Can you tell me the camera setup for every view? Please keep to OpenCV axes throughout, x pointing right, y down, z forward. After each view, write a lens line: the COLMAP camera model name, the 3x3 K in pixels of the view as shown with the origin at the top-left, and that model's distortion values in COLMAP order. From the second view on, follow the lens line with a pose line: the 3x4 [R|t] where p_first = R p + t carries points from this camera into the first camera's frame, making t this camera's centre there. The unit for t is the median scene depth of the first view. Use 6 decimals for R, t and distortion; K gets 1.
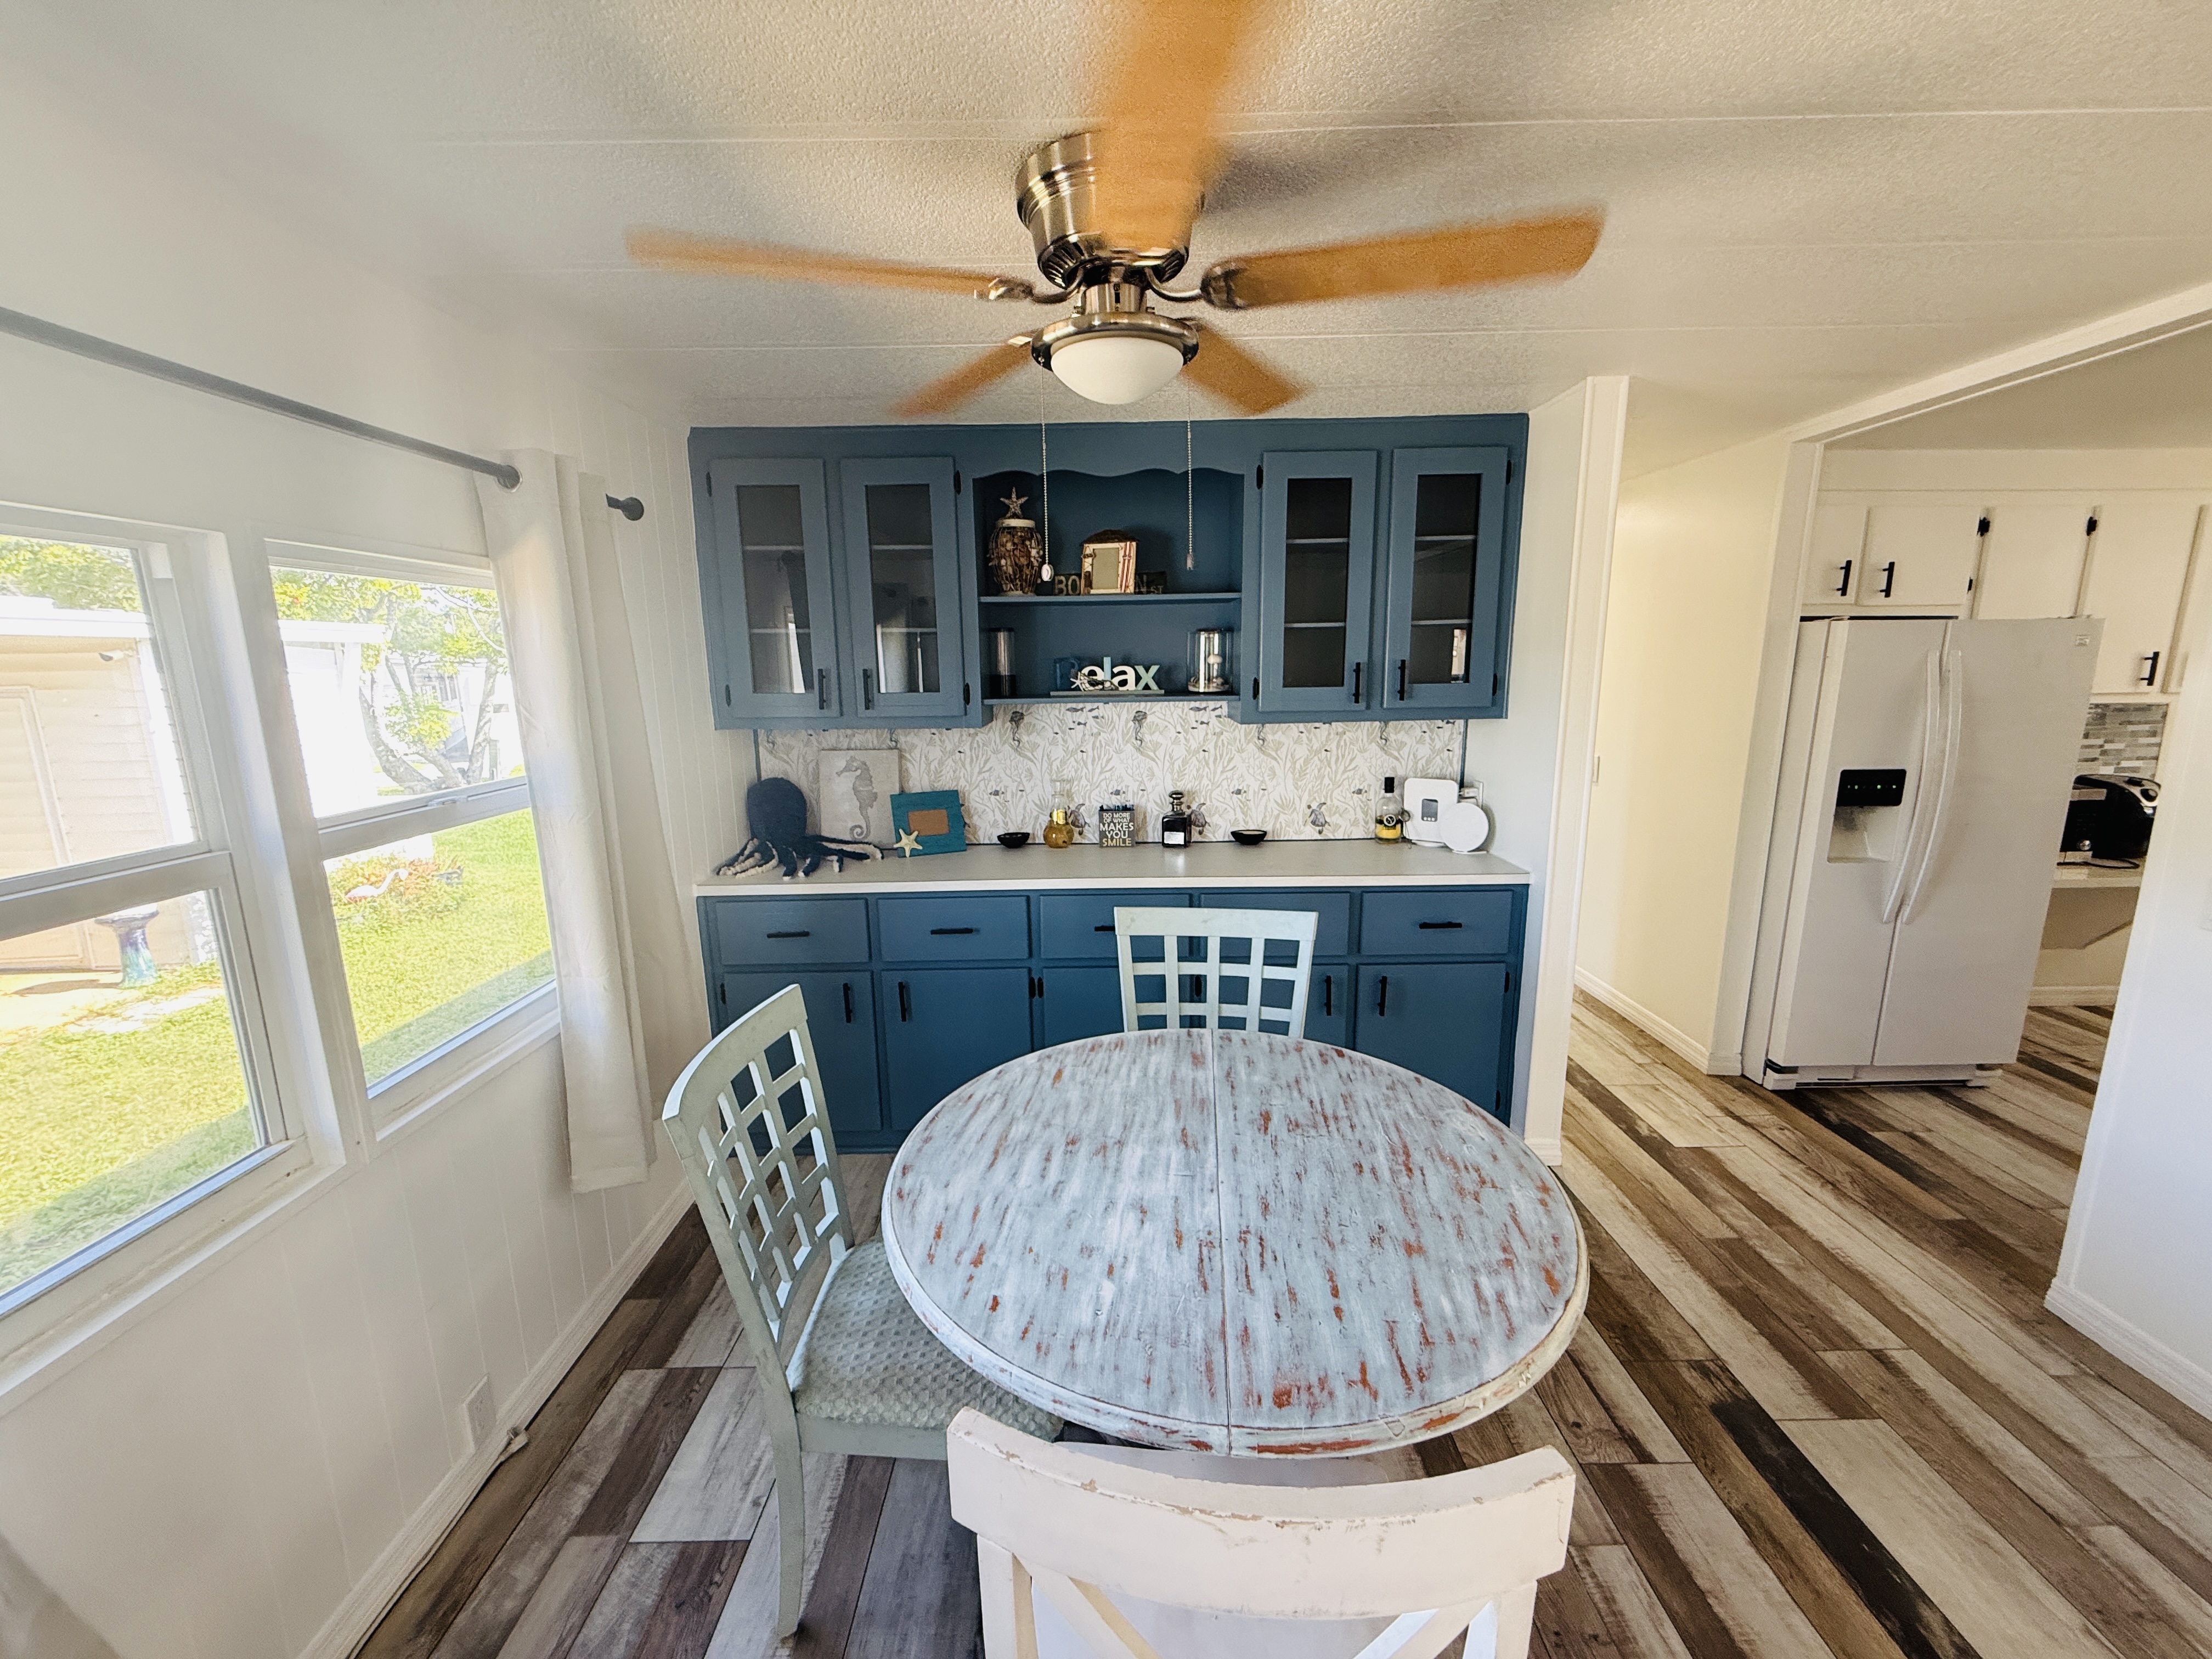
lens RADIAL K [[883.9, 0, 1111.0], [0, 883.9, 827.9], [0, 0, 1]] dist [0.003178, -0.000160]
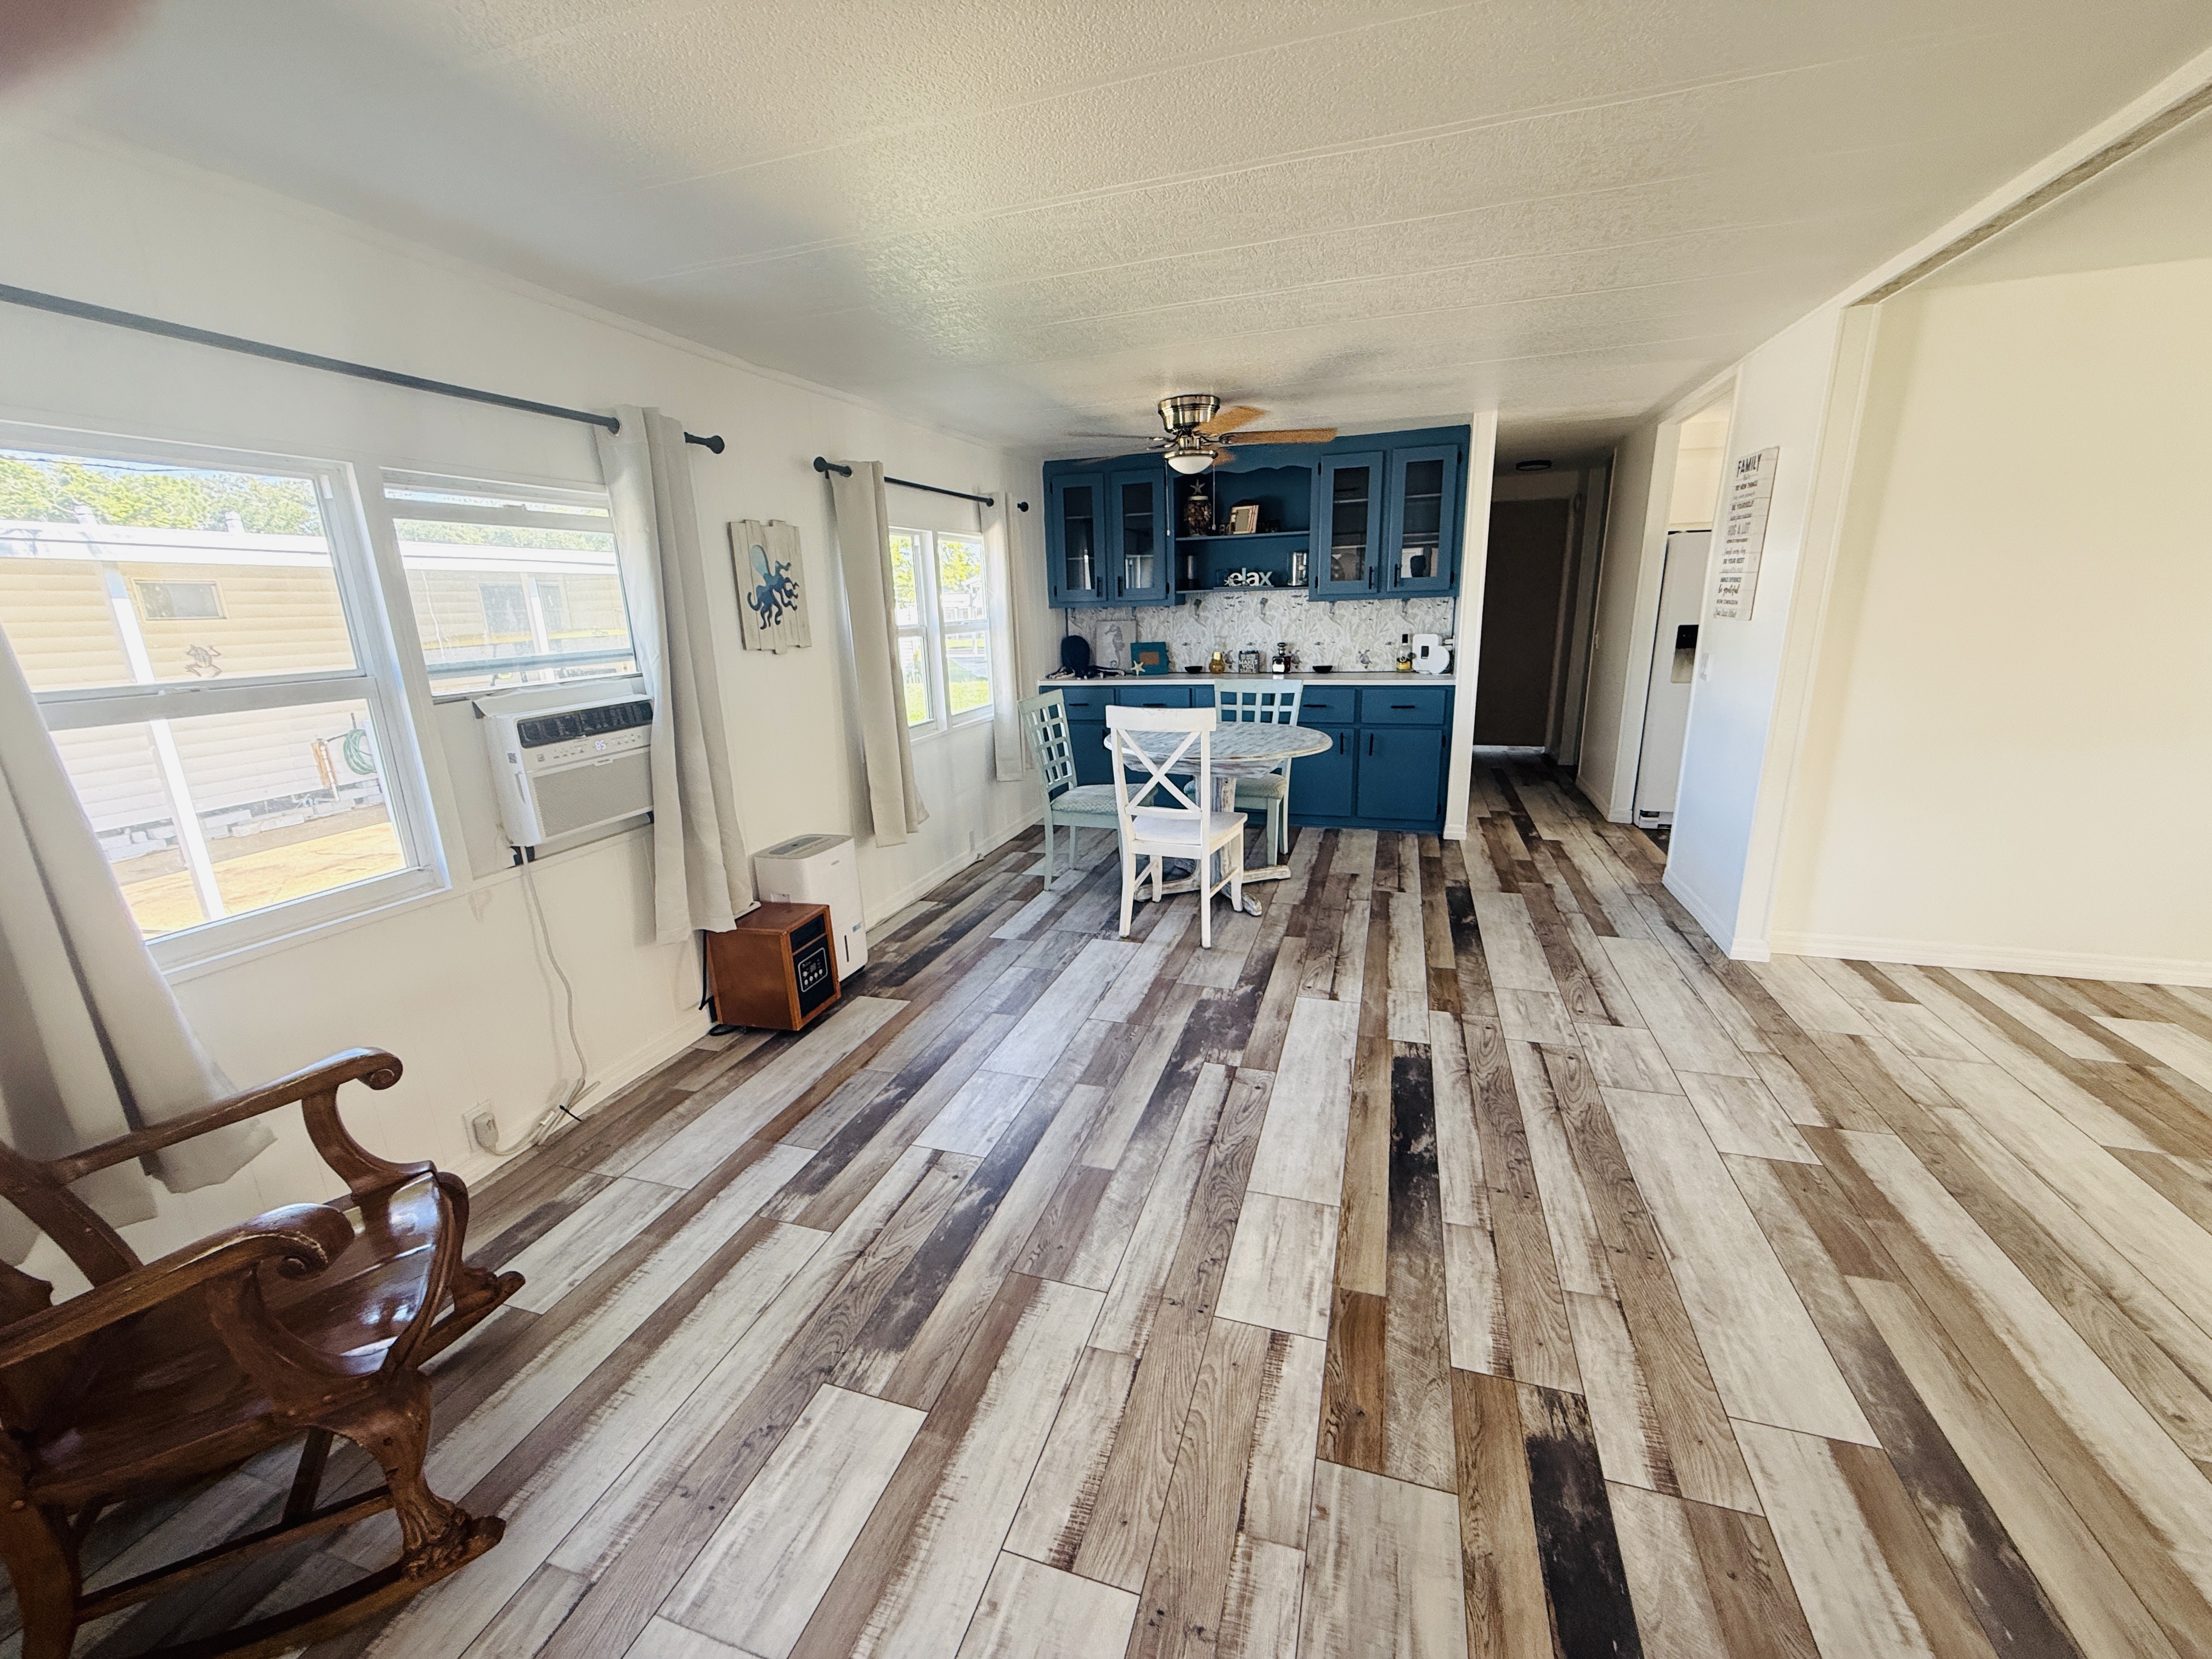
lens RADIAL K [[883.9, 0, 1111.8], [0, 883.9, 826.0], [0, 0, 1]] dist [0.003178, -0.000160]
pose [[0.950321, 0.062123, -0.305010, 0.341589], [-0.040394, 0.996209, 0.077046, 0.223057], [0.308640, -0.060898, 0.949227, -0.915422]]
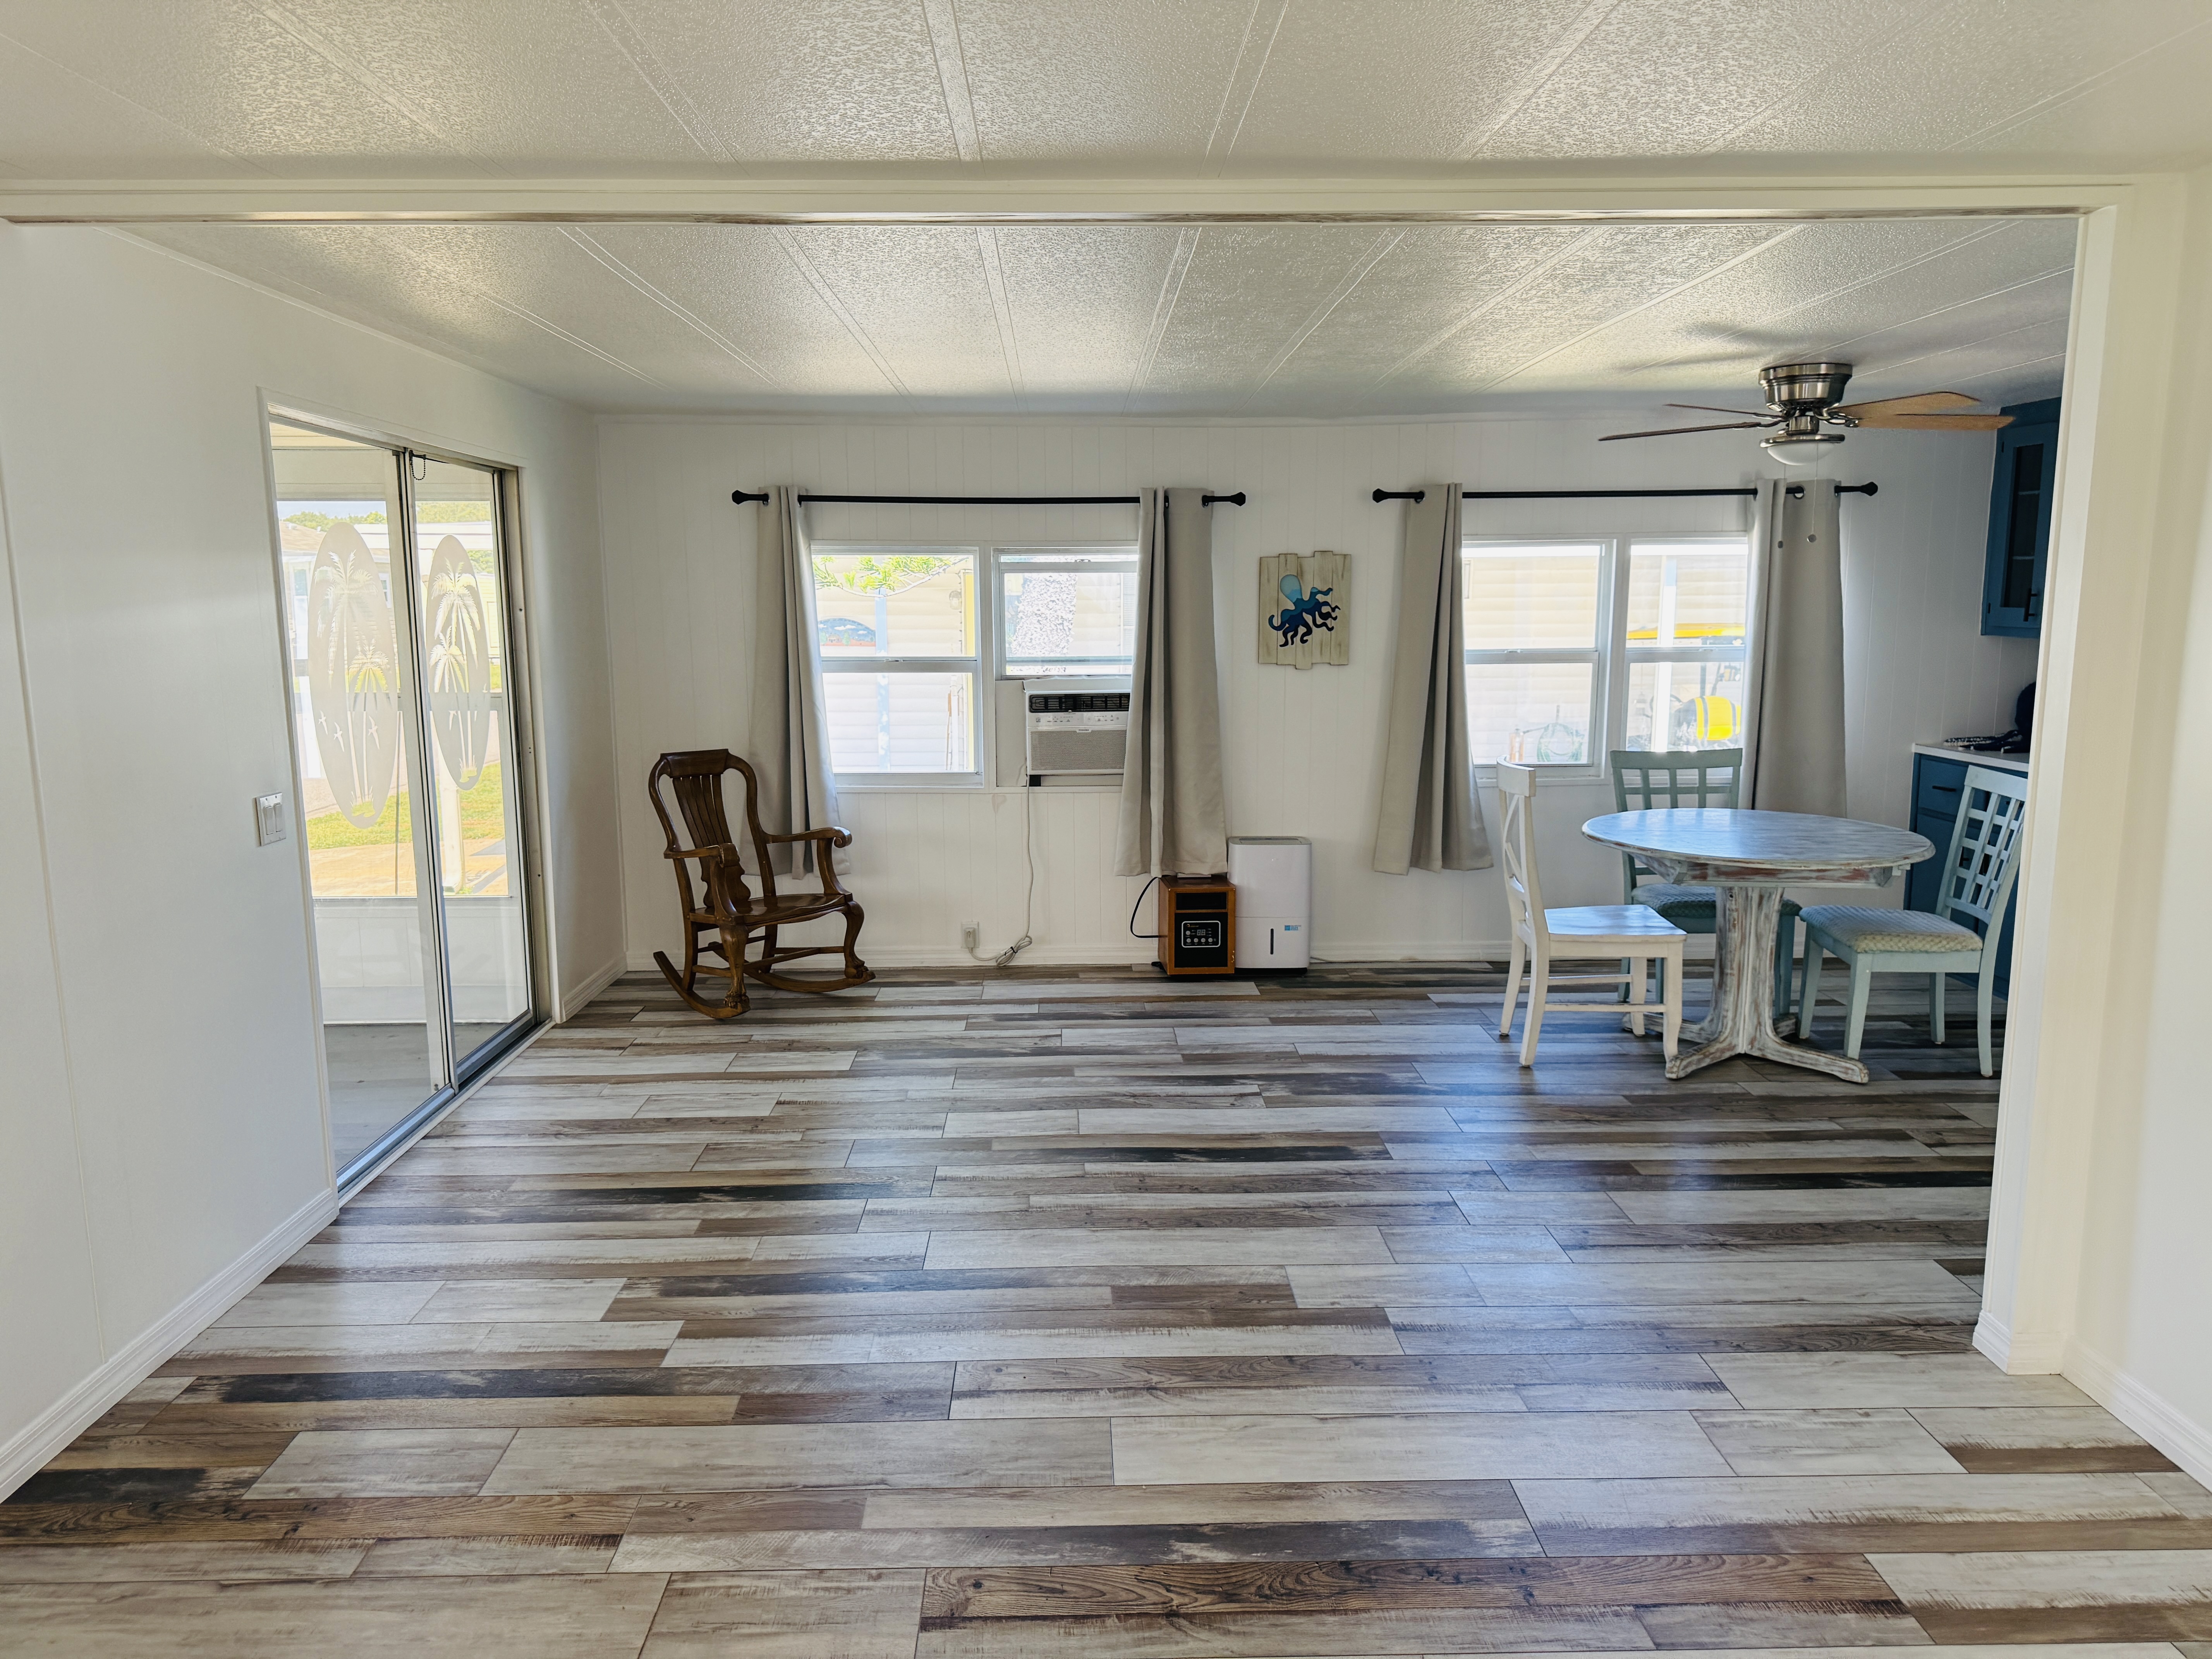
lens RADIAL K [[1561.3, 0, 1092.4], [0, 1561.3, 836.1], [0, 0, 1]] dist [0.048106, -0.048423]
pose [[0.012041, 0.164137, -0.986364, 1.788451], [-0.182134, 0.970294, 0.159240, 0.041187], [0.983200, 0.177733, 0.041579, -0.308618]]
